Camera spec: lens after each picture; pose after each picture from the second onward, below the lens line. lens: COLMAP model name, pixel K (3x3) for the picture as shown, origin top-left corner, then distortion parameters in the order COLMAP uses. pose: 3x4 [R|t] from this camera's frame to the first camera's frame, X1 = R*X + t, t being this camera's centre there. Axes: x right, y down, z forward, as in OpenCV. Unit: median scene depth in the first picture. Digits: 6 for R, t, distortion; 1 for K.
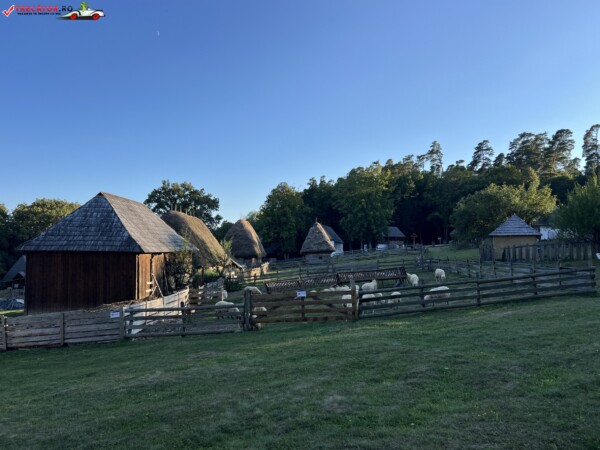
lens RADIAL K [[451.6, 0, 304.2], [0, 451.6, 221.4], [0, 0, 1]] dist [0.046661, -0.035371]
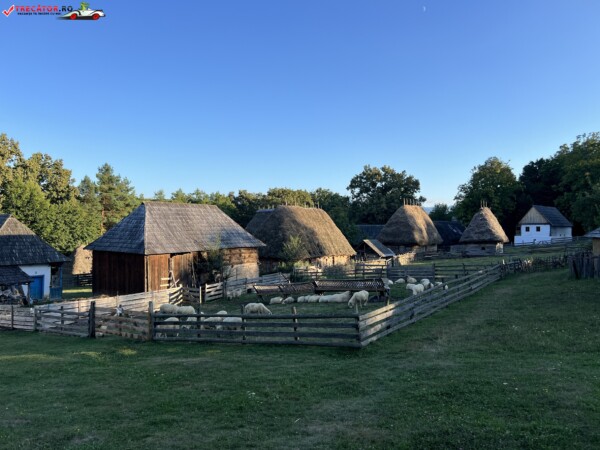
lens RADIAL K [[451.6, 0, 301.4], [0, 451.6, 227.6], [0, 0, 1]] dist [0.046661, -0.035371]
pose [[0.839795, 0.005925, -0.542872, 0.128427], [0.029540, 0.997960, 0.056589, -0.011629], [0.542100, -0.063559, 0.837907, 0.045373]]
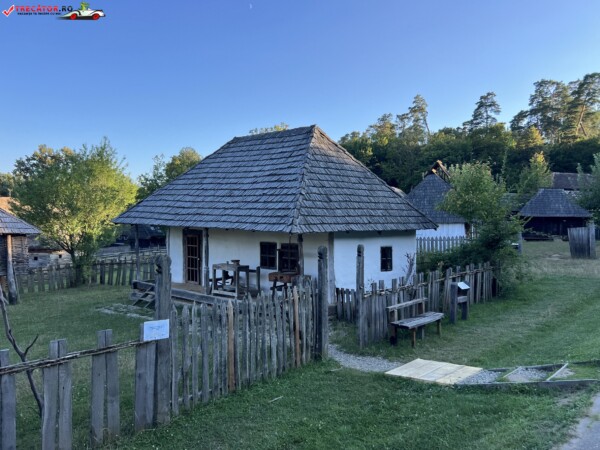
lens RADIAL K [[451.6, 0, 304.3], [0, 451.6, 224.1], [0, 0, 1]] dist [0.046661, -0.035371]
pose [[0.984343, 0.025685, -0.174380, 0.312451], [-0.013734, 0.997494, 0.069400, -0.011619], [0.175726, -0.065919, 0.982230, 0.250929]]
